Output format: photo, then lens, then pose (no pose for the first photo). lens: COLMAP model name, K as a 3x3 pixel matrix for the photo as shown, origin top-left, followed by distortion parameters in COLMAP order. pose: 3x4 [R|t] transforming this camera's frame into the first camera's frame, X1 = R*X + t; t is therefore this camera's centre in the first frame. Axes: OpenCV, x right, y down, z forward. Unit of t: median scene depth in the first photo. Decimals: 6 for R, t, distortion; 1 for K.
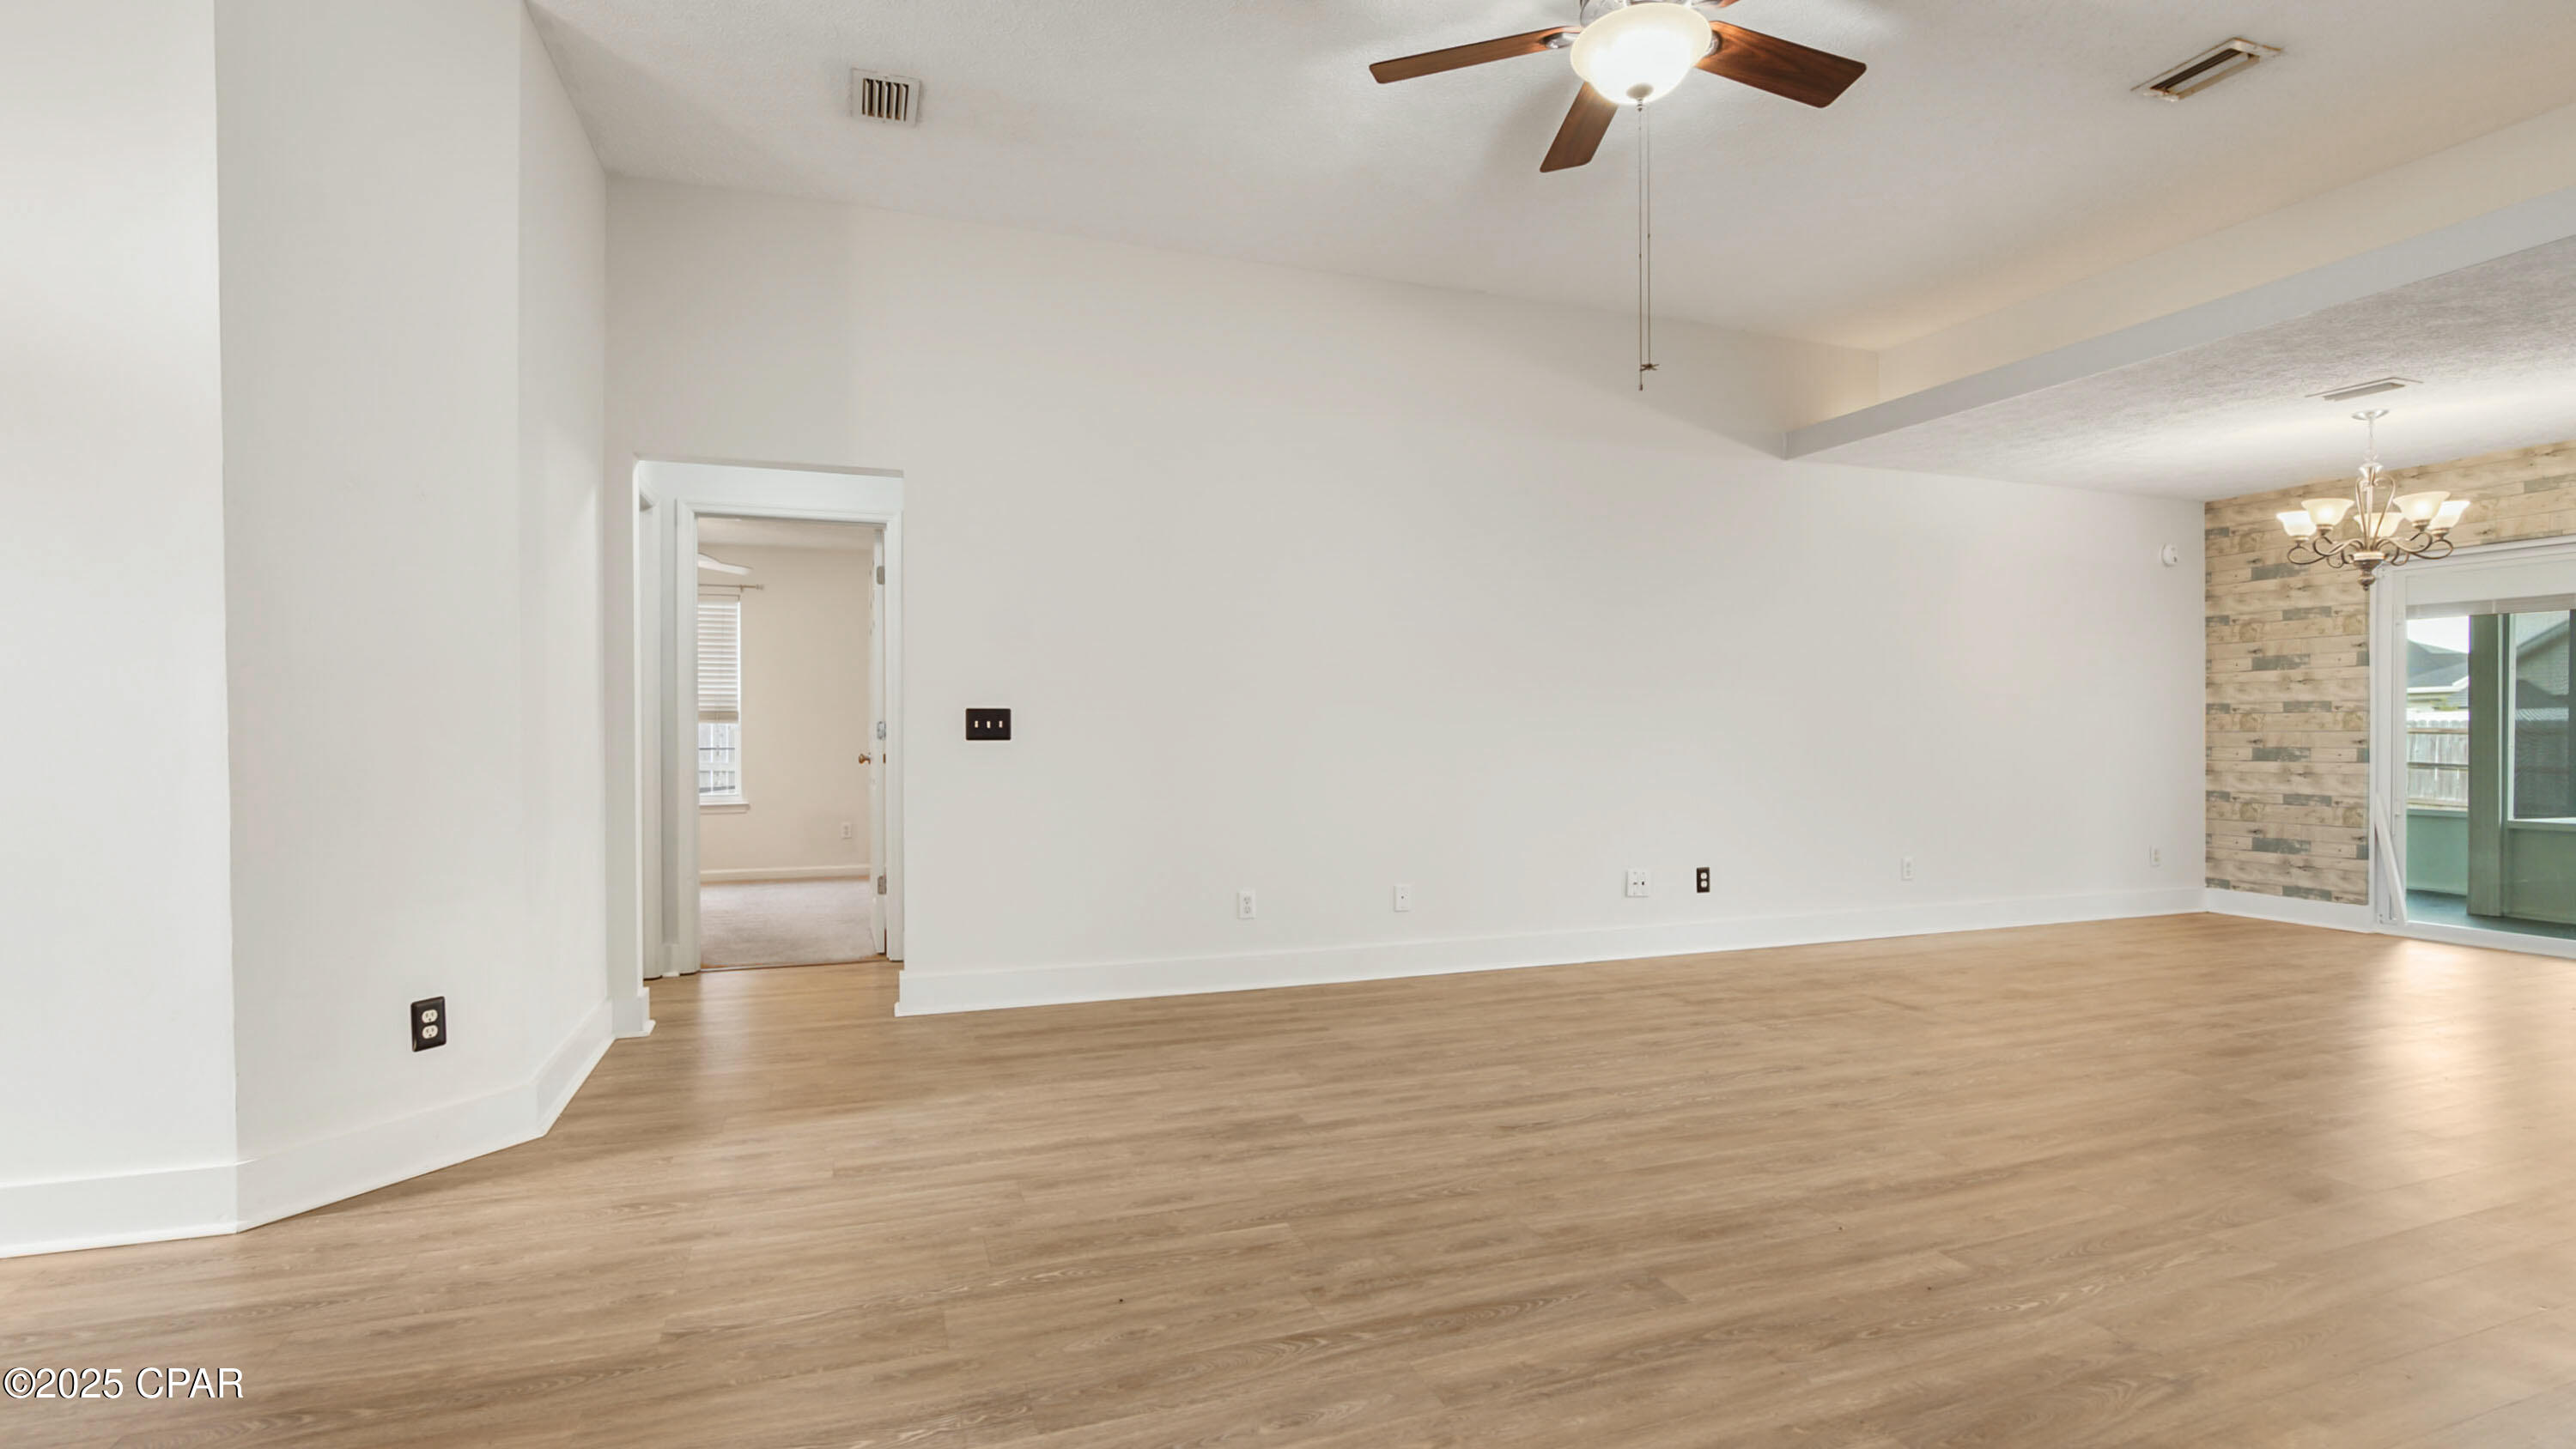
lens RADIAL K [[1191.7, 0, 1263.6], [0, 1191.7, 762.5], [0, 0, 1]] dist [-0.015809, 0.004415]
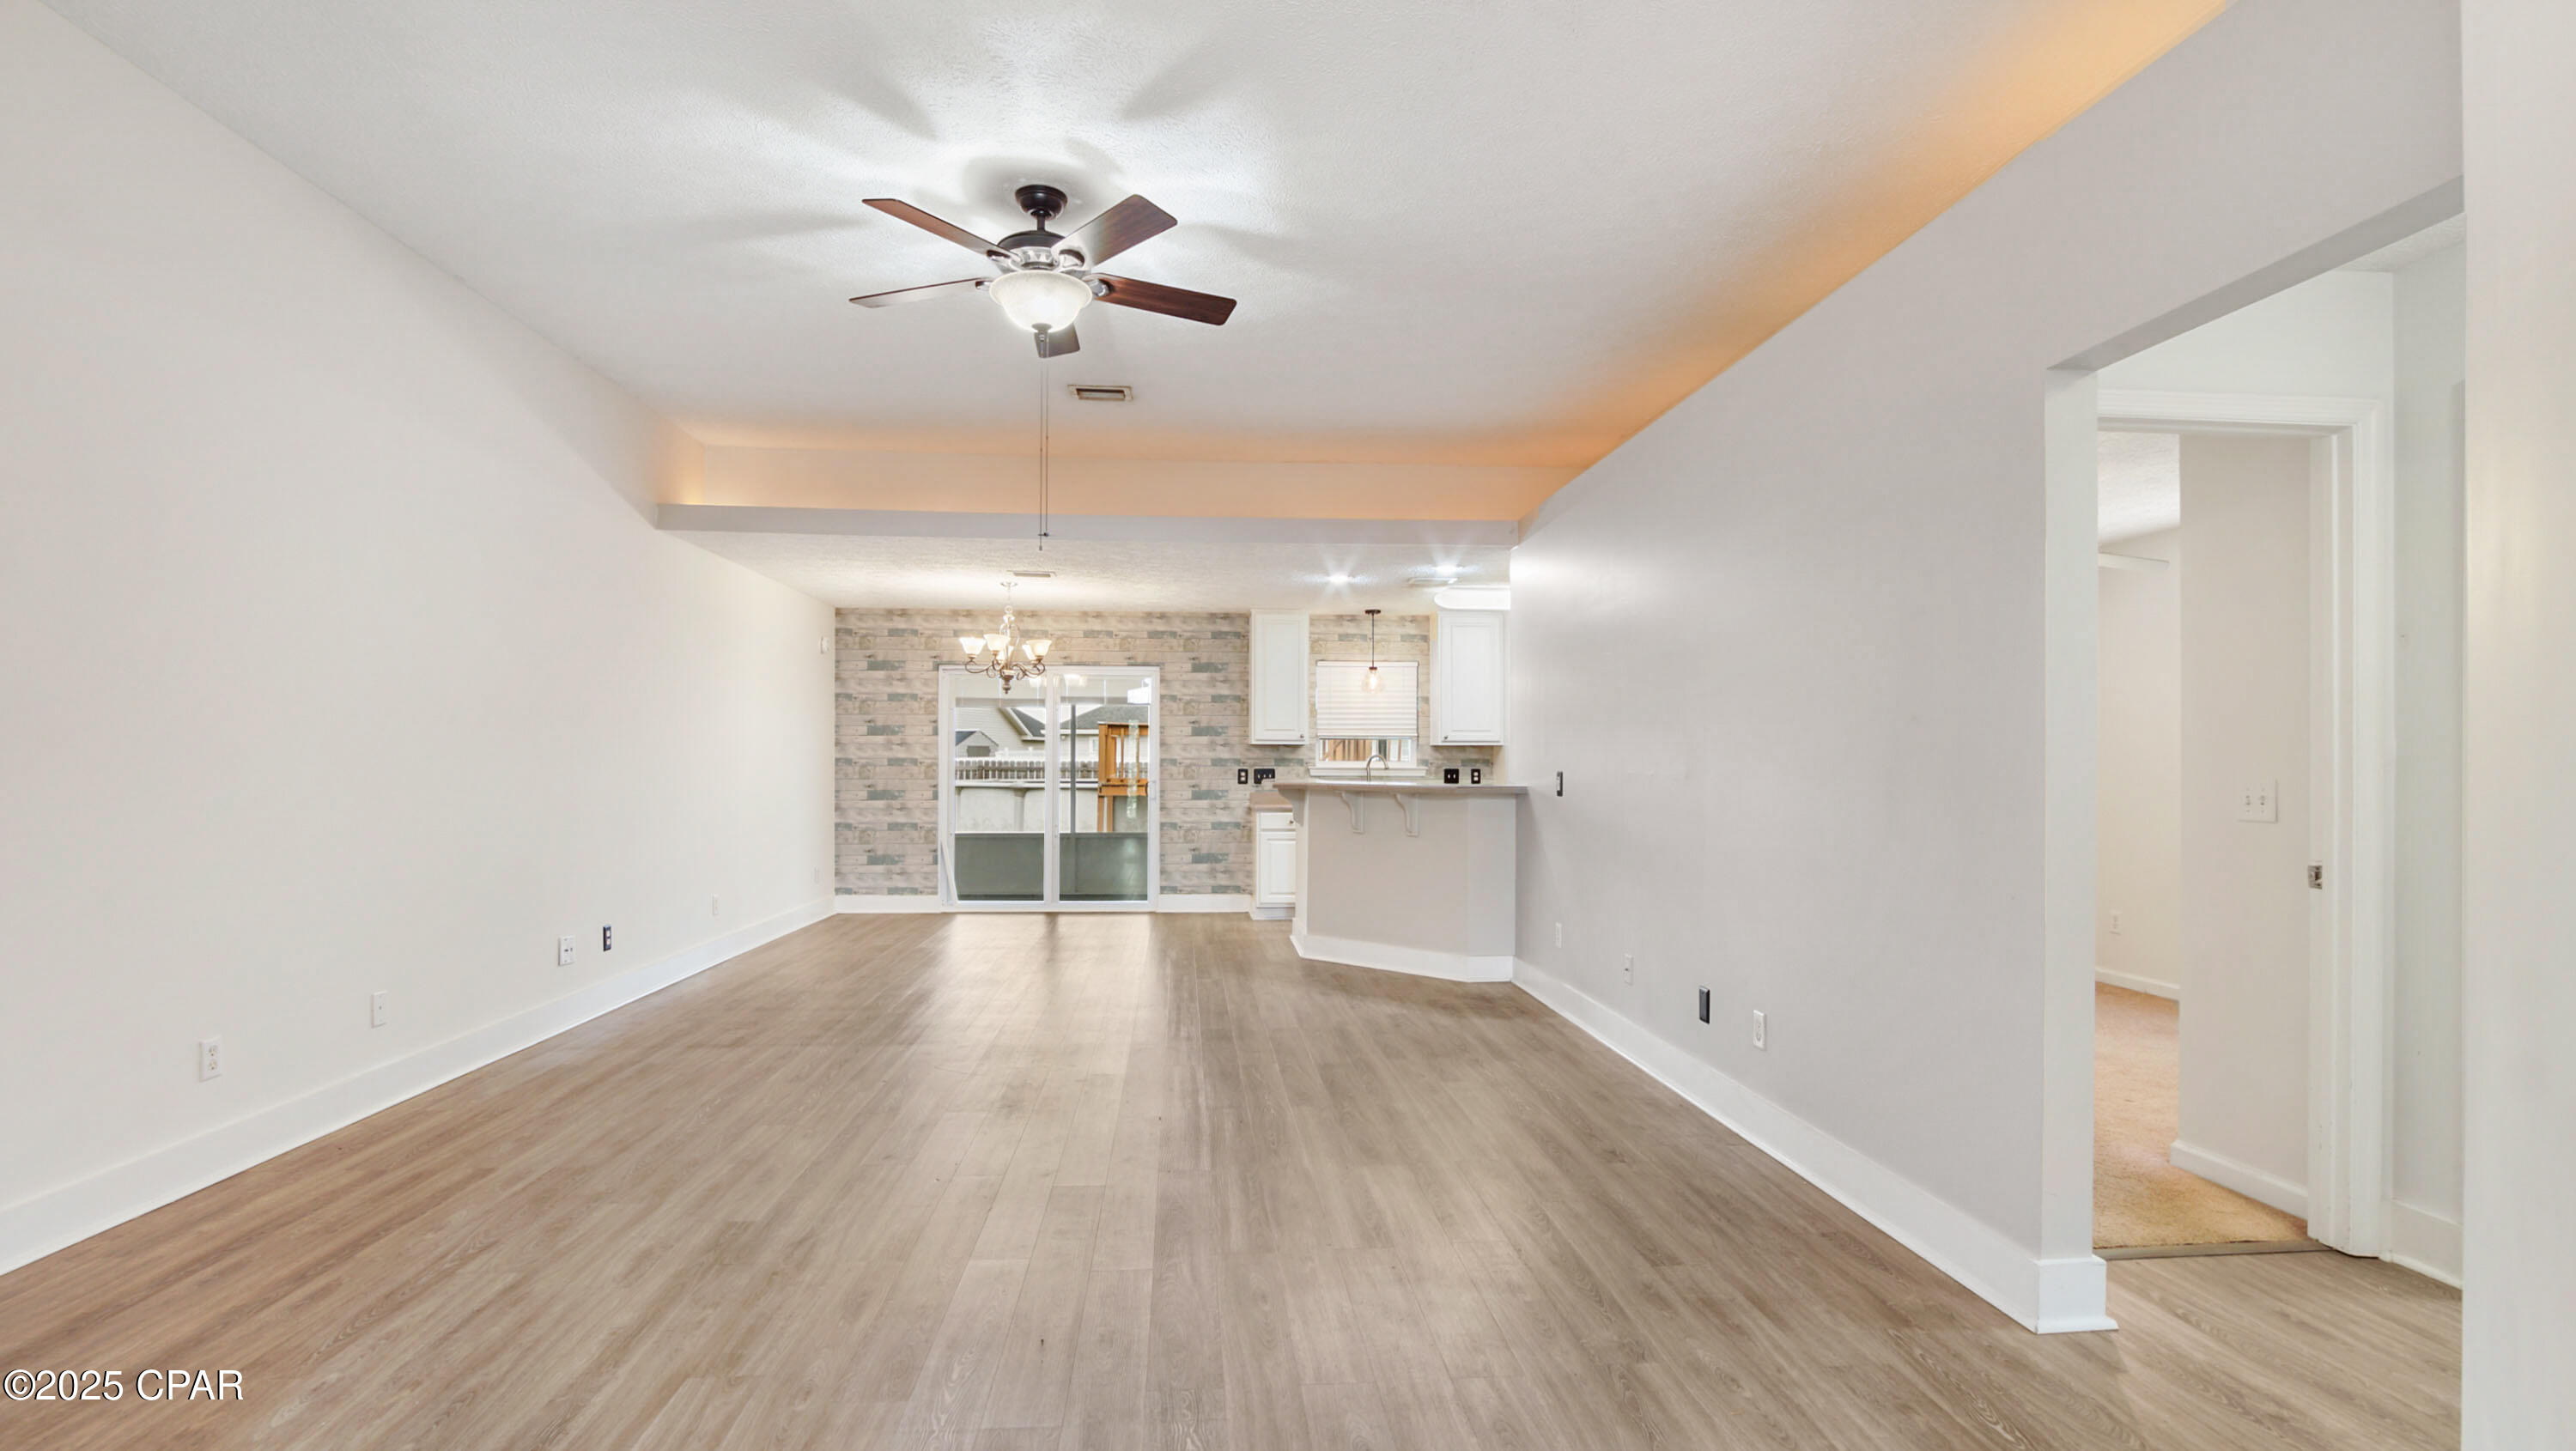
lens RADIAL K [[1191.8, 0, 1291.1], [0, 1191.8, 778.5], [0, 0, 1]] dist [-0.015809, 0.004415]
pose [[0.249408, -0.010546, 0.968341, -0.563194], [0.020048, 0.999783, 0.005725, -0.035900], [-0.968191, 0.017986, 0.249566, 0.247169]]
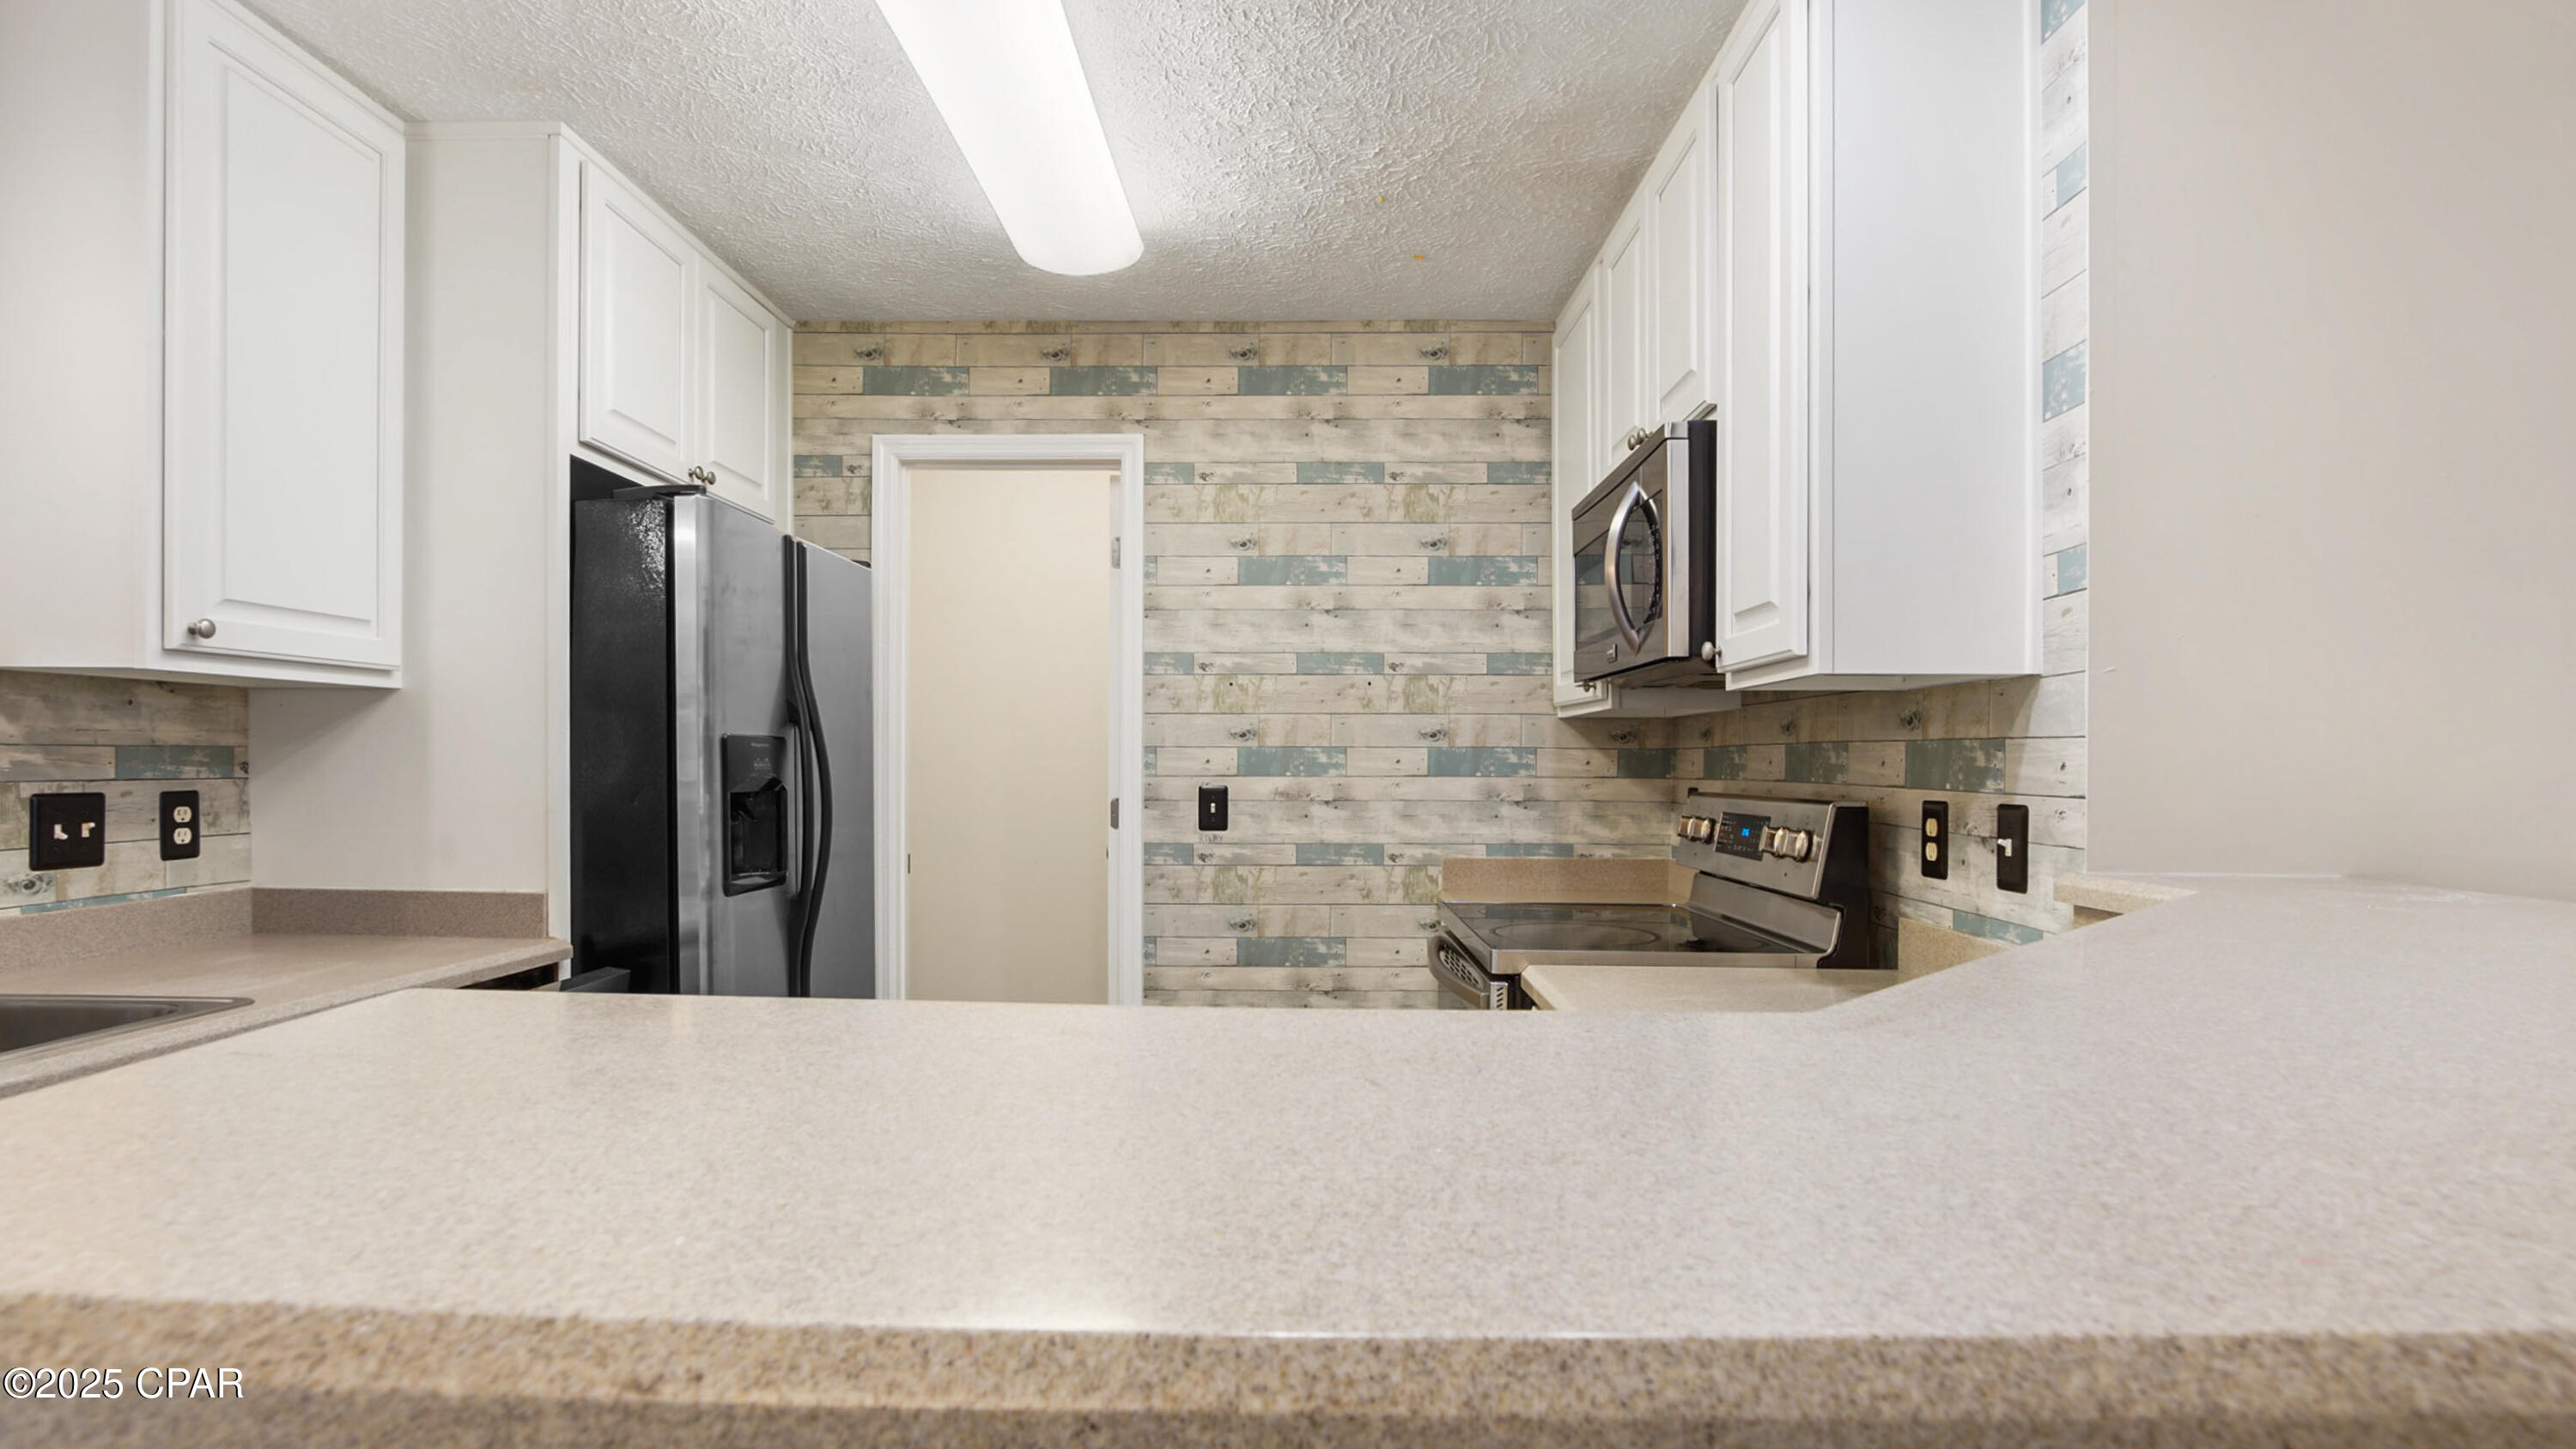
lens RADIAL K [[1257.0, 0, 1263.7], [0, 1257.0, 792.0], [0, 0, 1]] dist [-0.013012, 0.000705]
pose [[-0.937224, -0.011311, 0.348546, 0.990018], [0.004015, 0.999058, 0.043218, -0.052723], [-0.348706, 0.041905, -0.936295, 0.754302]]
